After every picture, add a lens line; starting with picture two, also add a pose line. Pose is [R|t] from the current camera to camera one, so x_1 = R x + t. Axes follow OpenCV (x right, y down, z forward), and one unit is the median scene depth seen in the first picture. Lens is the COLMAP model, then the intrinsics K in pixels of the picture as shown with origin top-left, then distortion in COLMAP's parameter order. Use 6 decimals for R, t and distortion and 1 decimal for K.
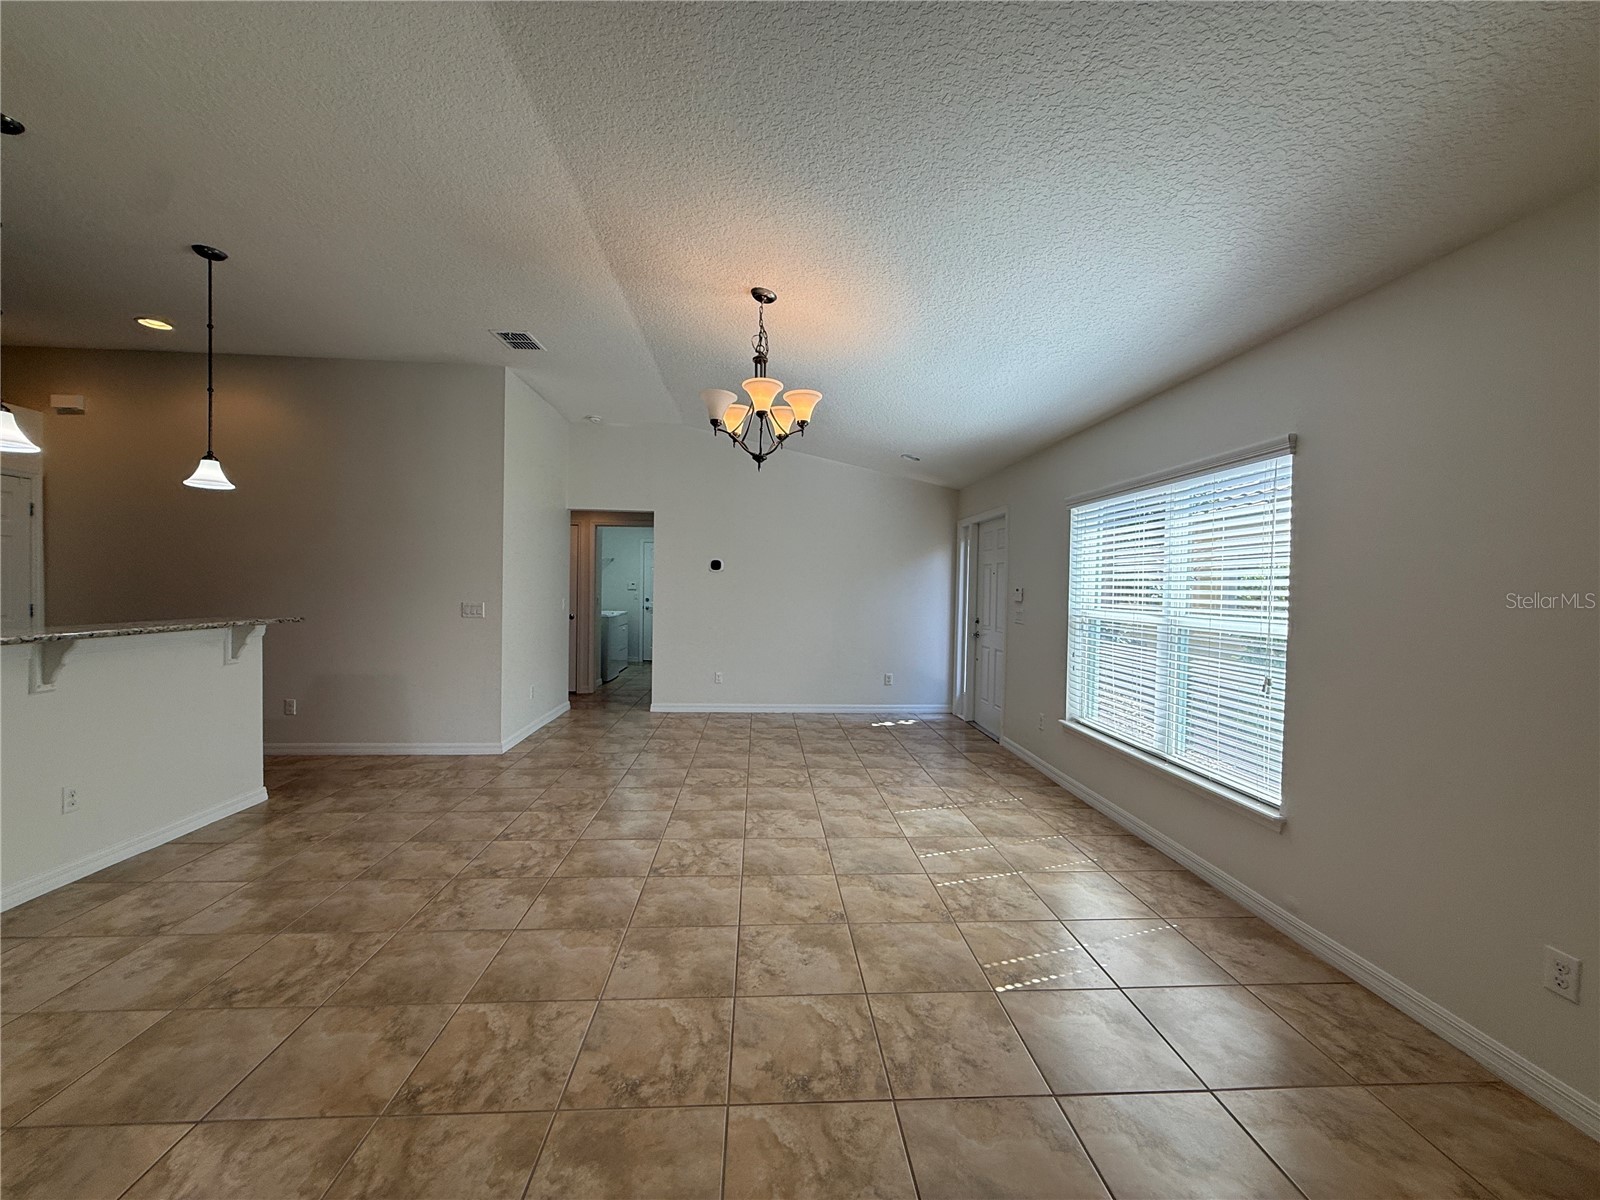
lens RADIAL K [[634.9, 0, 795.0], [0, 634.9, 600.3], [0, 0, 1]] dist [0.000112, -0.000316]
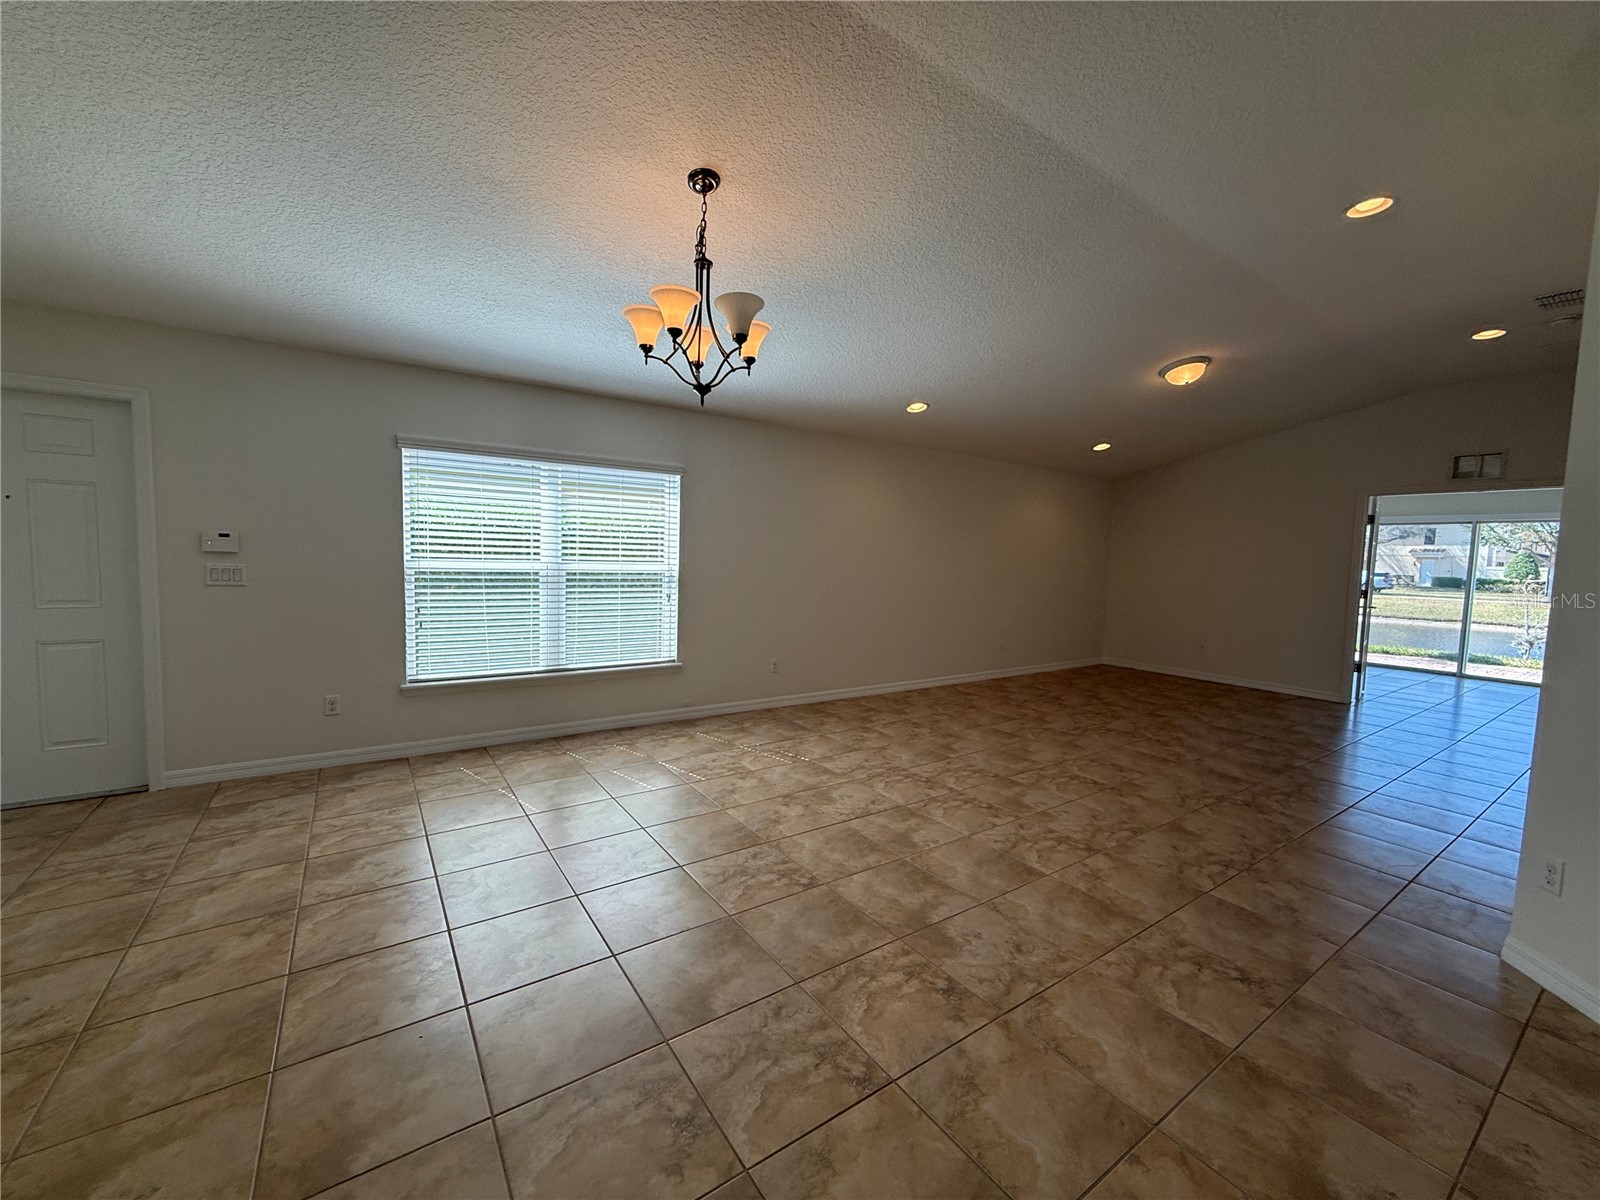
lens RADIAL K [[635.2, 0, 794.4], [0, 635.2, 599.1], [0, 0, 1]] dist [0.001337, 0.000175]
pose [[-0.514644, -0.091912, 0.852464, -0.848334], [-0.018406, 0.995193, 0.096189, -0.040494], [-0.857207, 0.033812, -0.513861, 1.350357]]
